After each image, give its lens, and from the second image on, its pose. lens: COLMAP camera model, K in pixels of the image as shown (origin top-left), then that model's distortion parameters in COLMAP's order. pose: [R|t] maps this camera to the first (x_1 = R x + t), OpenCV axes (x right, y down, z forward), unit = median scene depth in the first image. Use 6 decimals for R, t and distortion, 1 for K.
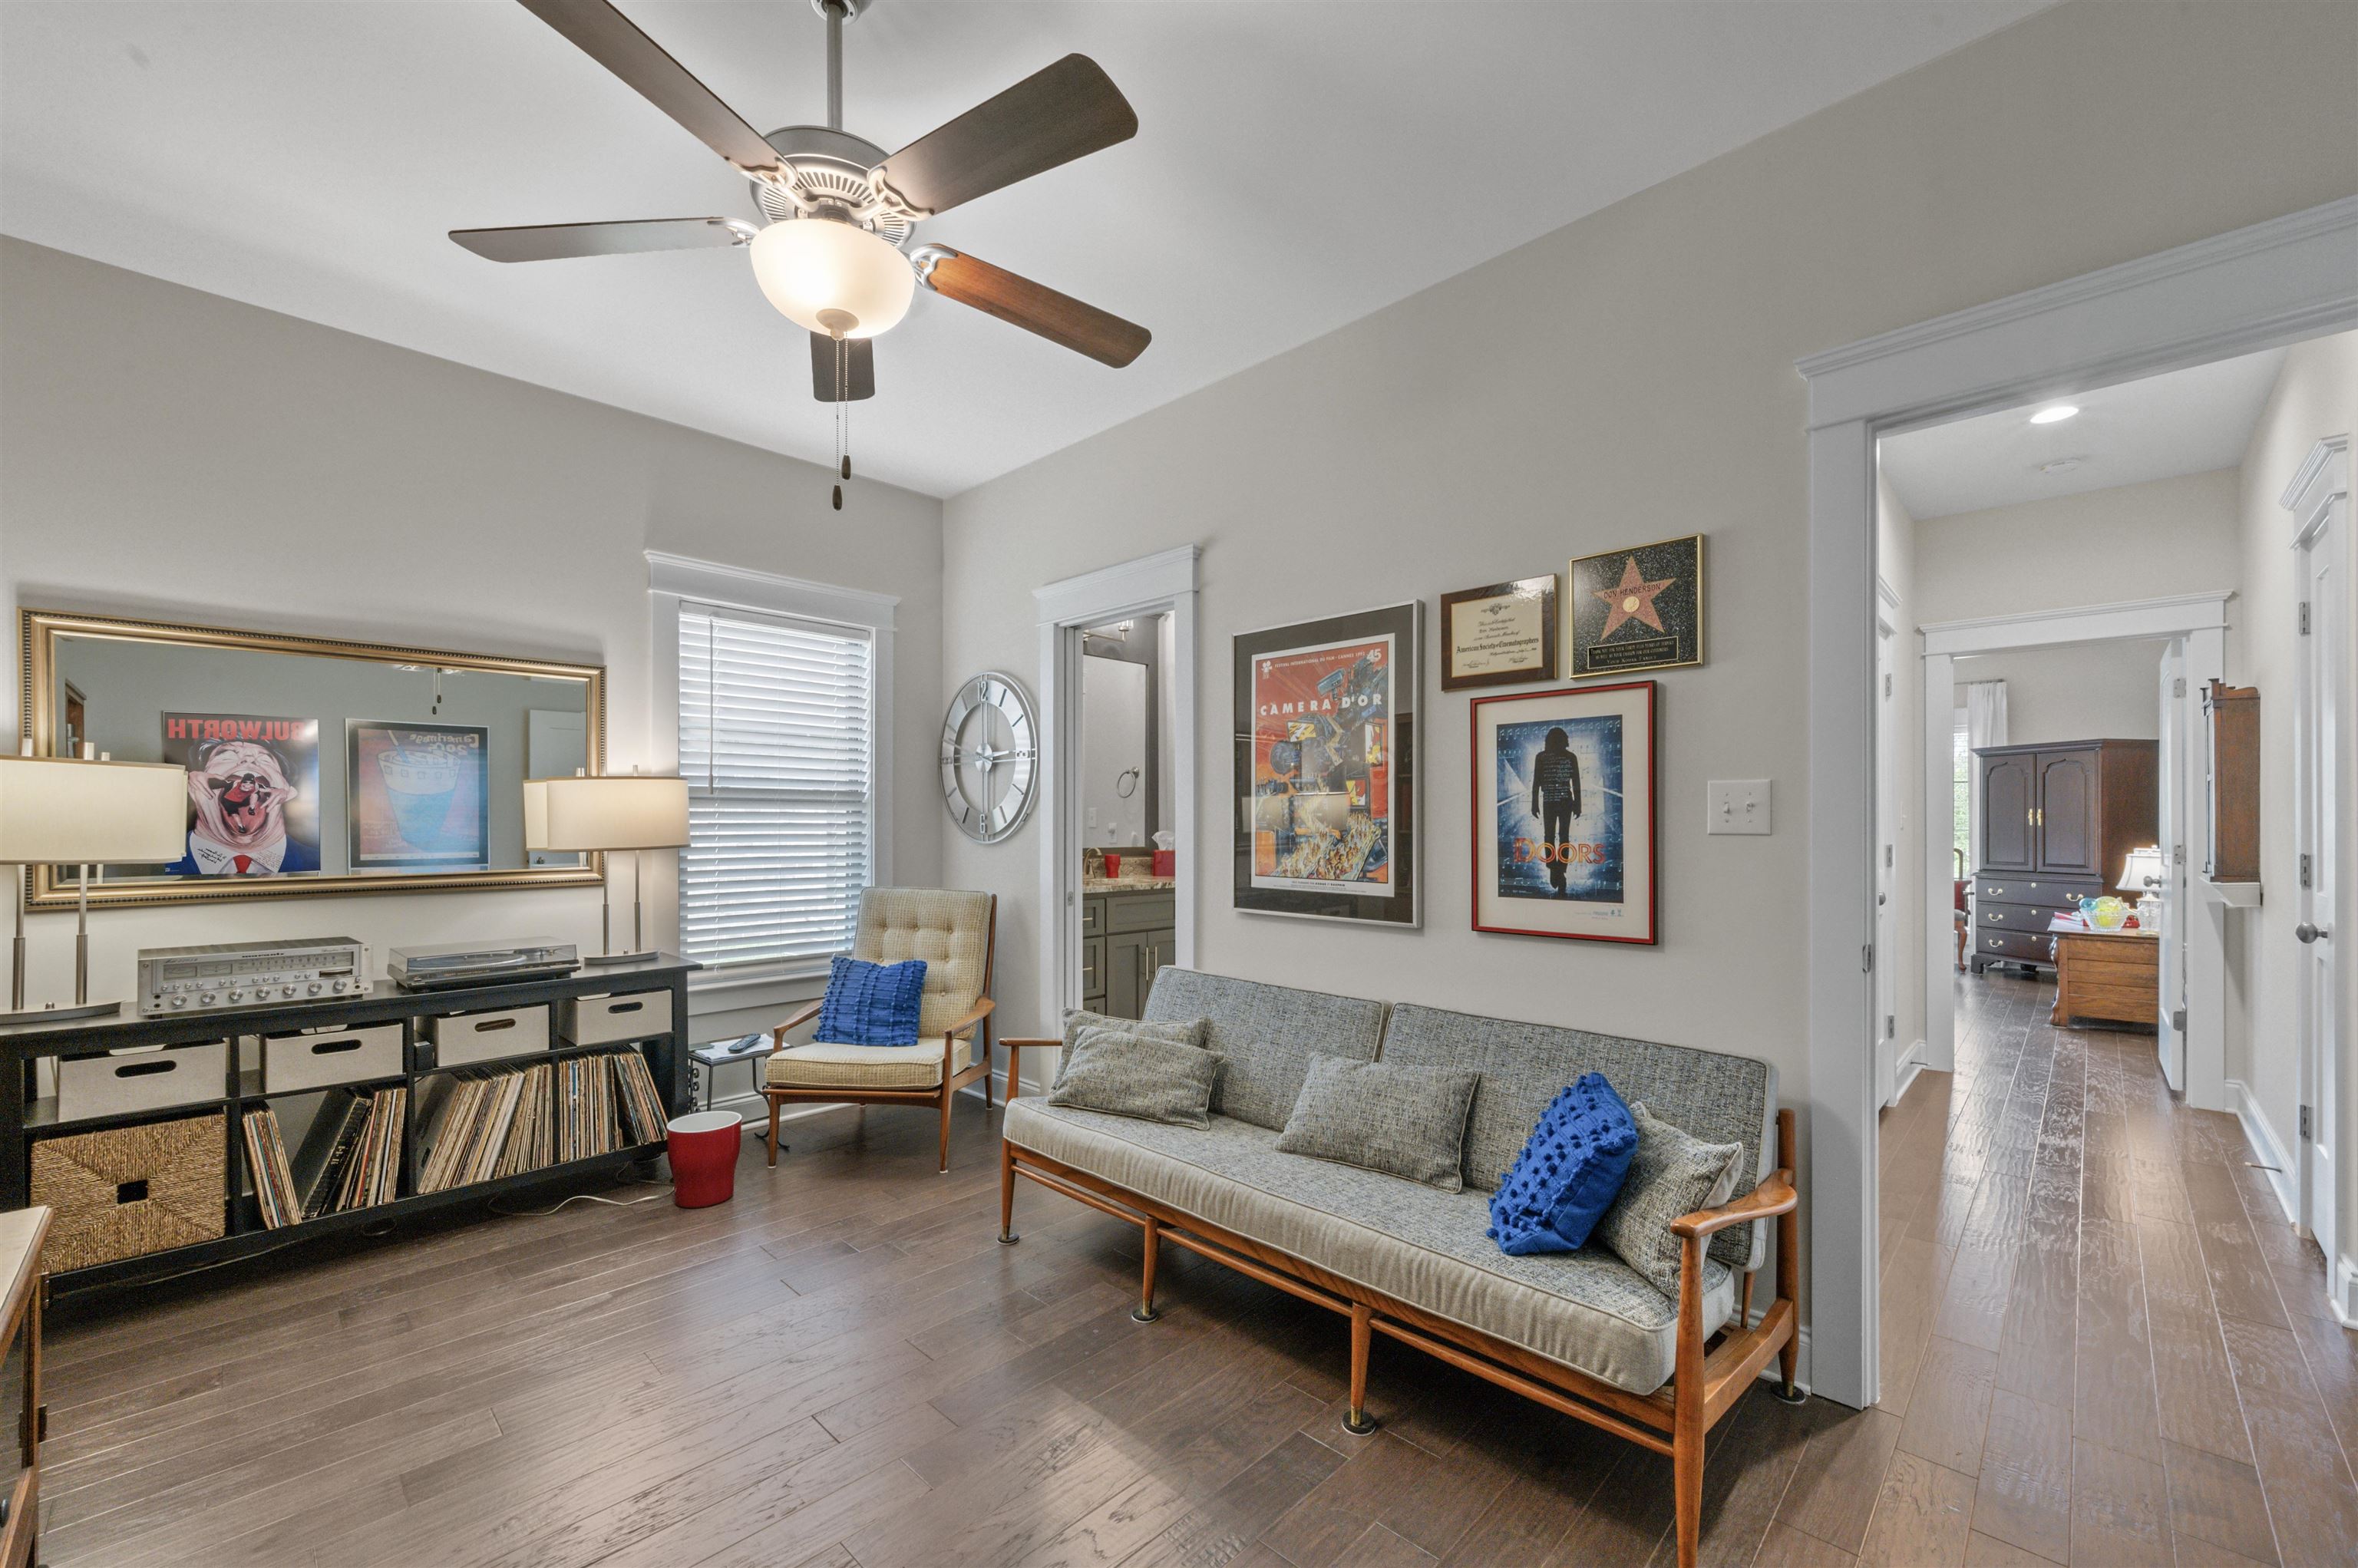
lens RADIAL K [[926.7, 0, 1212.6], [0, 926.7, 817.6], [0, 0, 1]] dist [-0.001380, 0.000899]
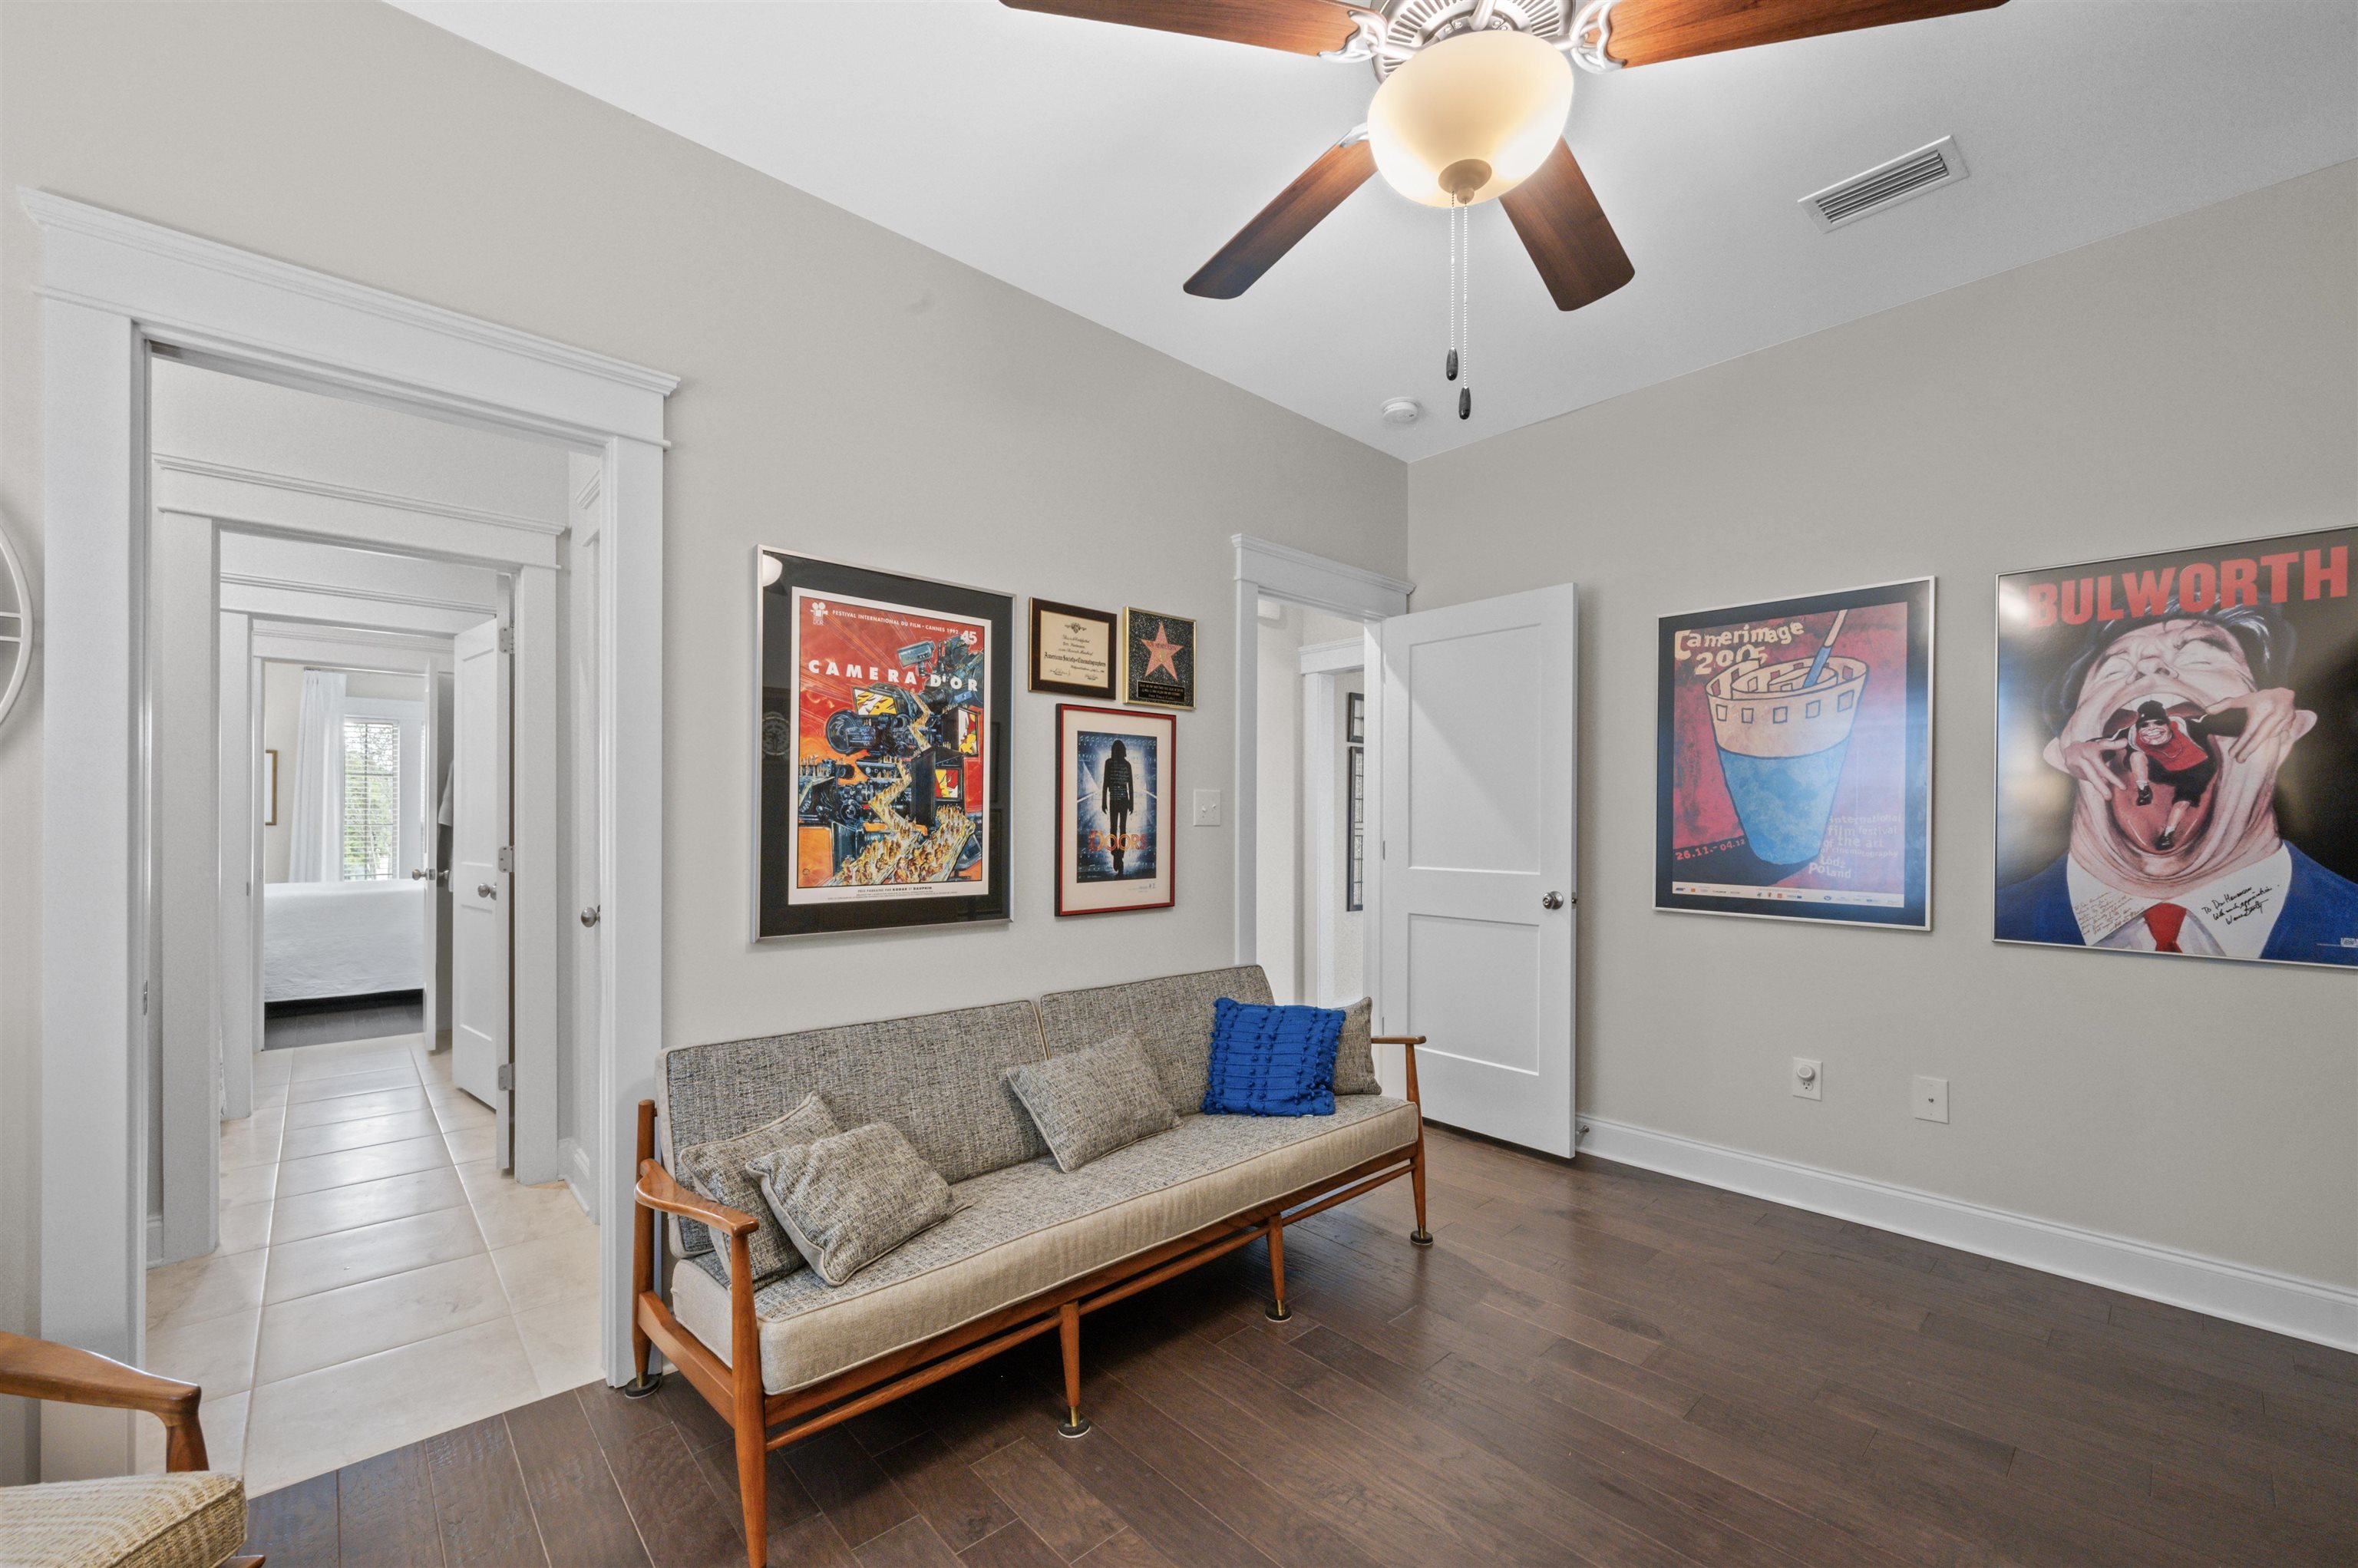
lens RADIAL K [[926.7, 0, 1185.2], [0, 926.7, 807.7], [0, 0, 1]] dist [-0.001380, 0.000899]
pose [[0.081896, 0.016589, 0.996503, -0.736438], [-0.003840, 0.999859, -0.016330, 0.010703], [-0.996633, -0.002489, 0.081948, 0.709354]]
